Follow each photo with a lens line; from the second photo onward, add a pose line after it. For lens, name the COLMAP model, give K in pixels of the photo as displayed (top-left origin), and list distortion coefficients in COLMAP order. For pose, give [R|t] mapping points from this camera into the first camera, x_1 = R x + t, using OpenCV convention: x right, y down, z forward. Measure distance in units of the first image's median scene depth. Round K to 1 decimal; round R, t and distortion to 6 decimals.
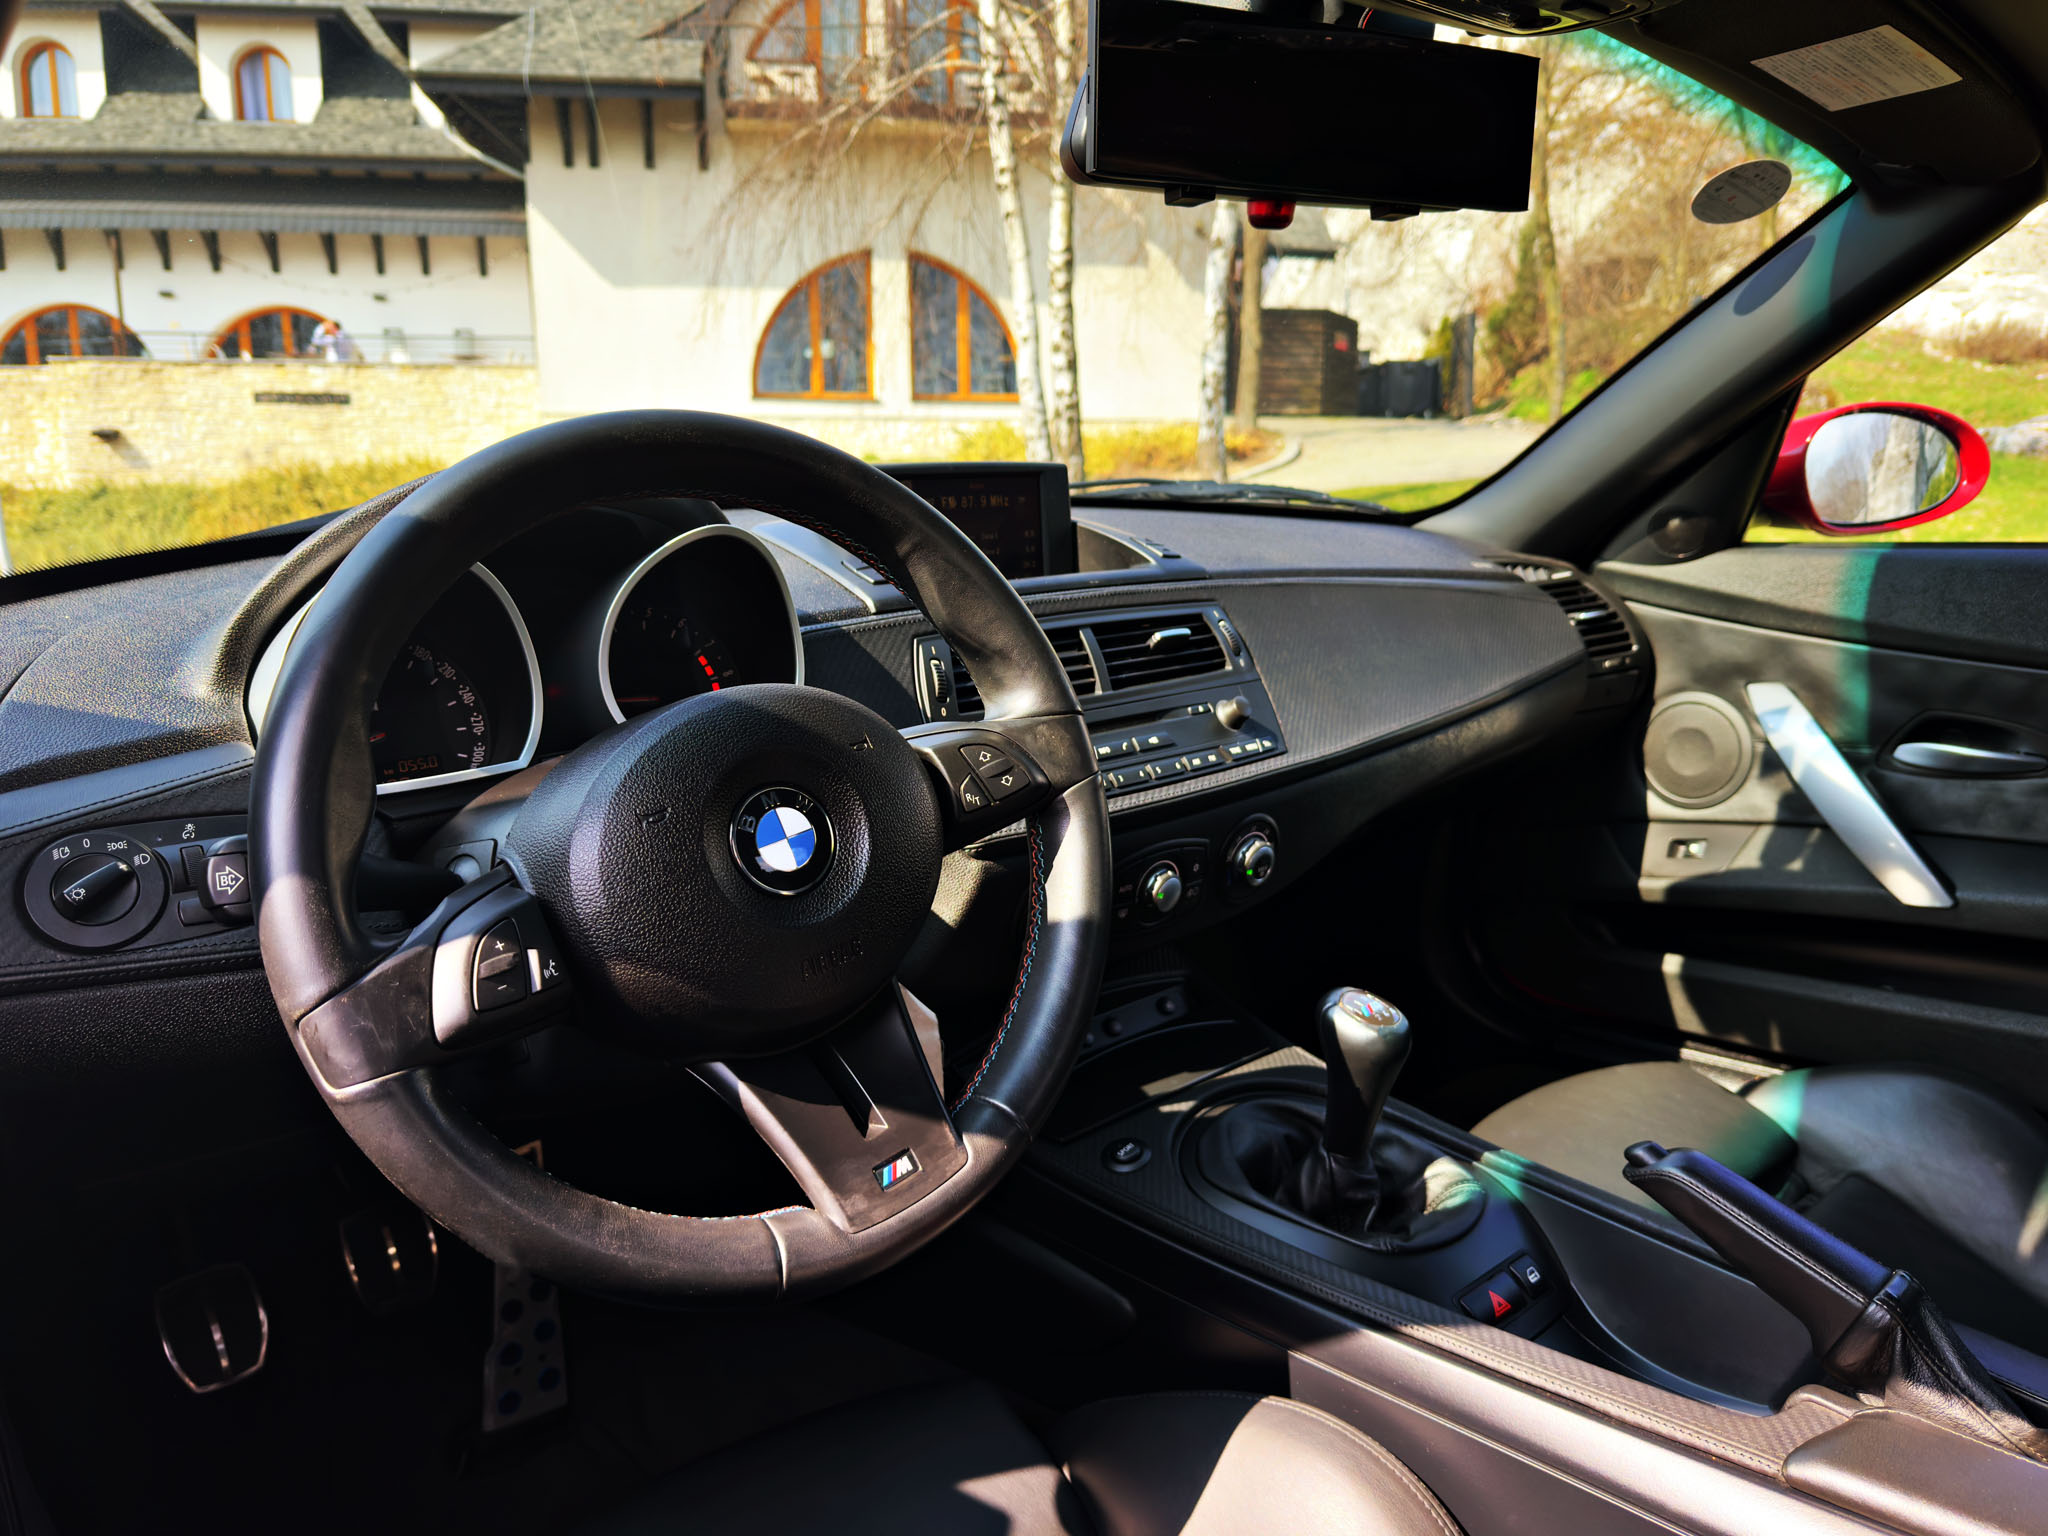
lens RADIAL K [[1455.6, 0, 1037.7], [0, 1455.6, 769.1], [0, 0, 1]] dist [0.020099, -0.031140]
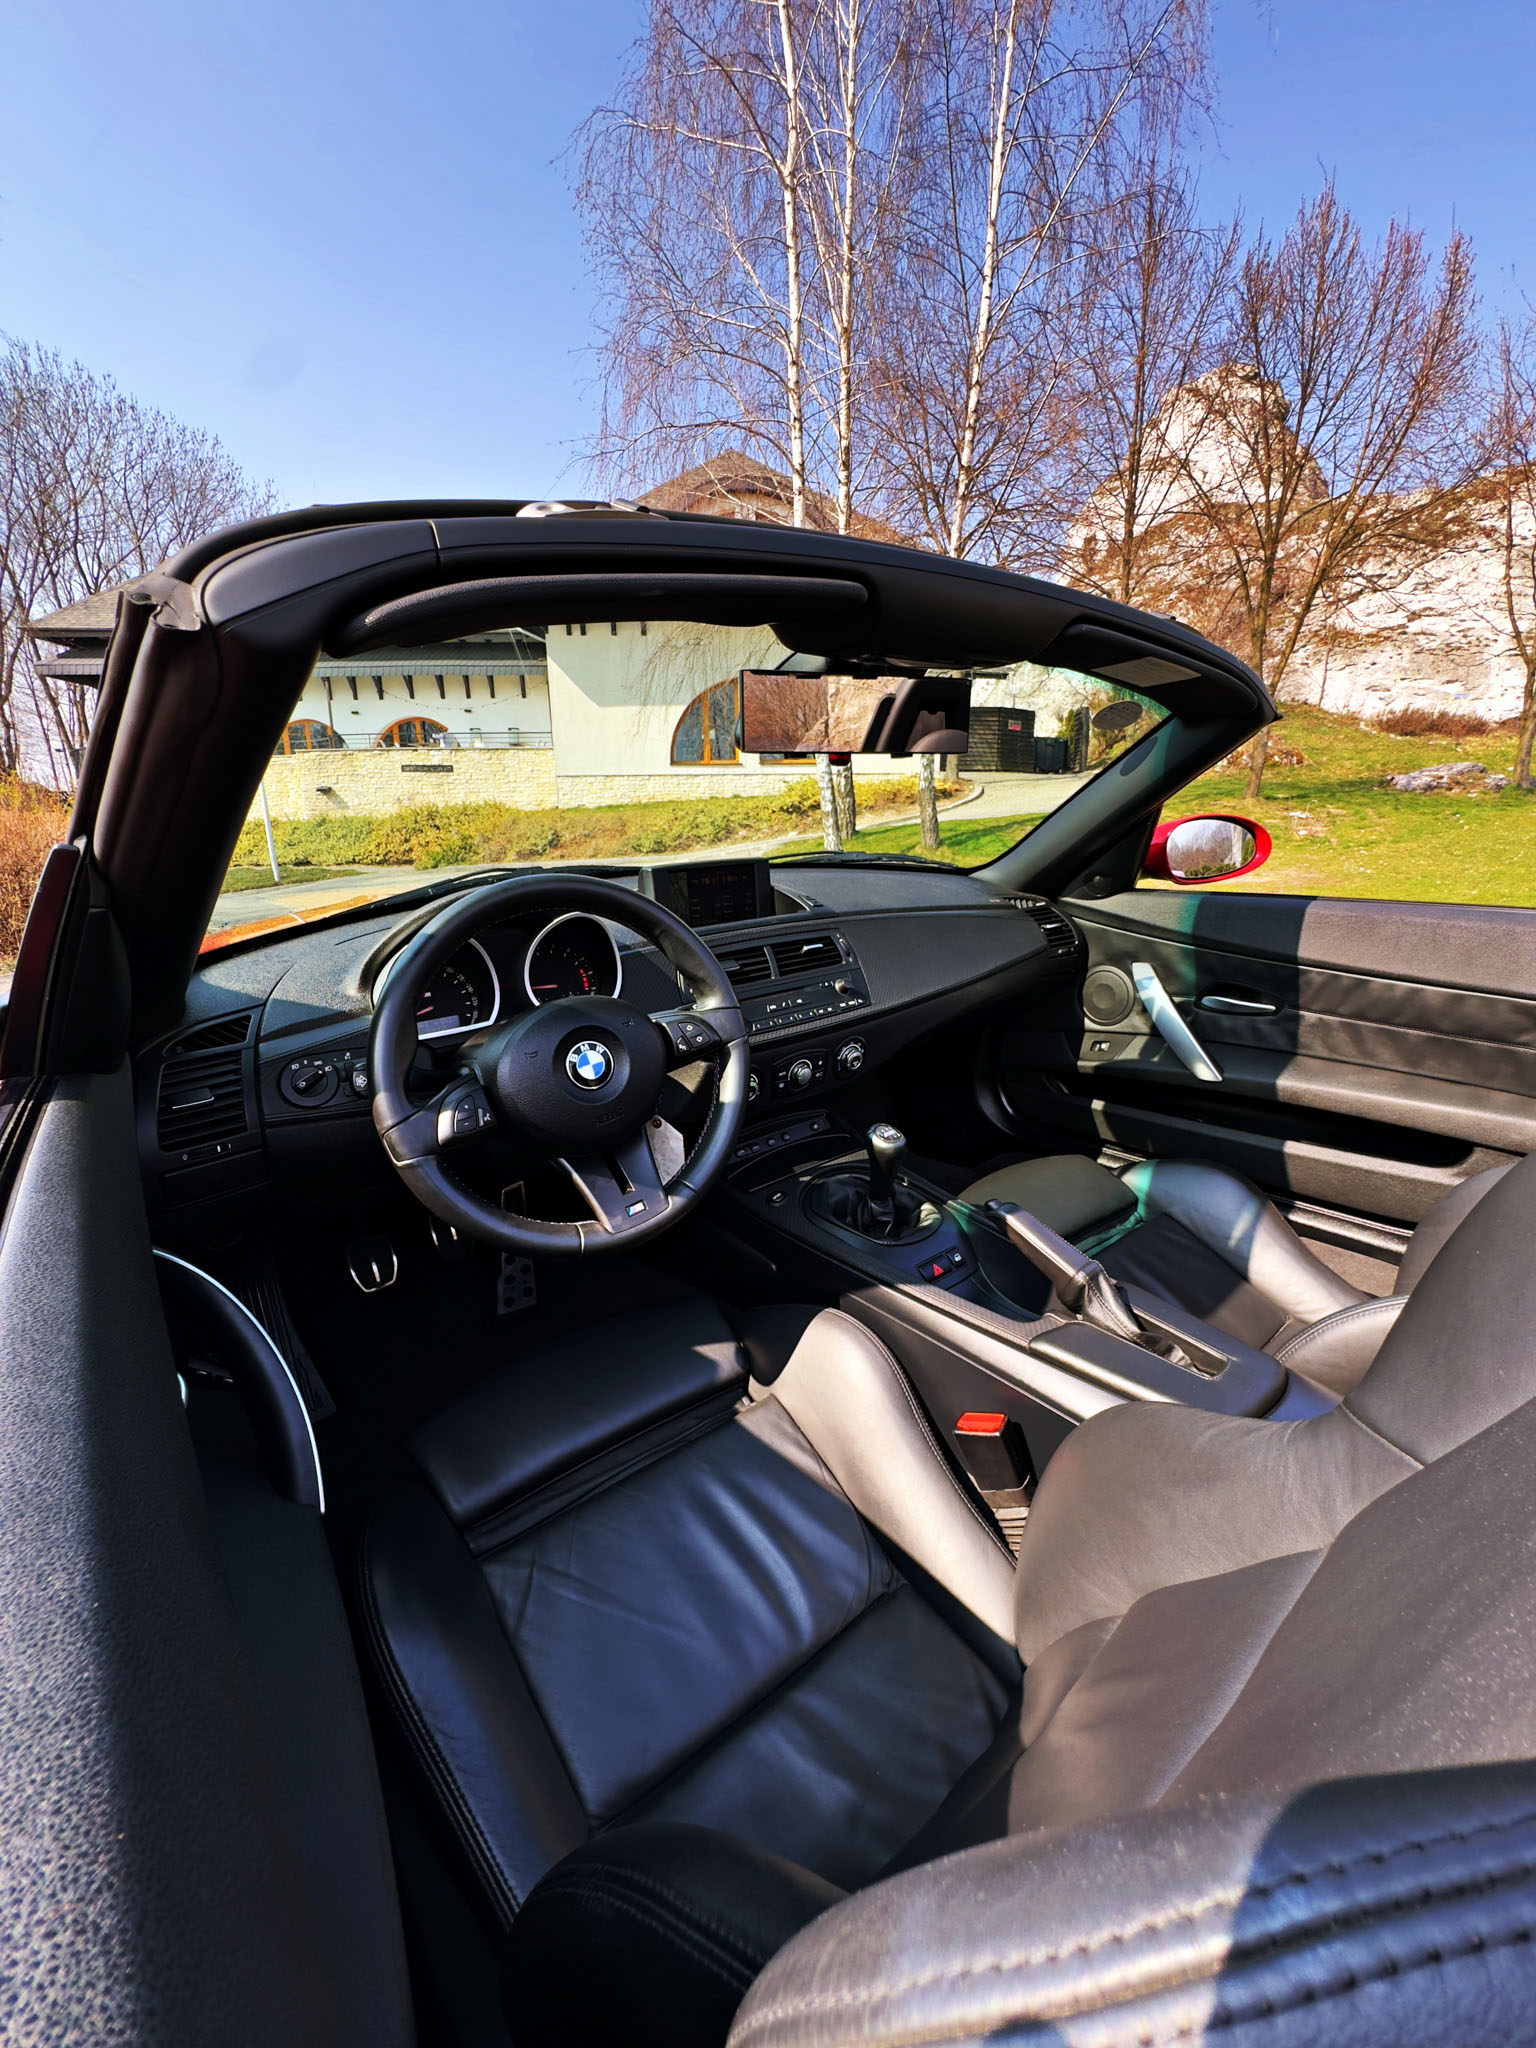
lens RADIAL K [[820.5, 0, 774.0], [0, 820.5, 1025.7], [0, 0, 1]] dist [0.001970, 0.000279]
pose [[0.997198, 0.009540, -0.074196, 0.095758], [-0.004570, 0.997752, 0.066860, -0.046252], [0.074667, -0.066334, 0.995000, -0.124294]]
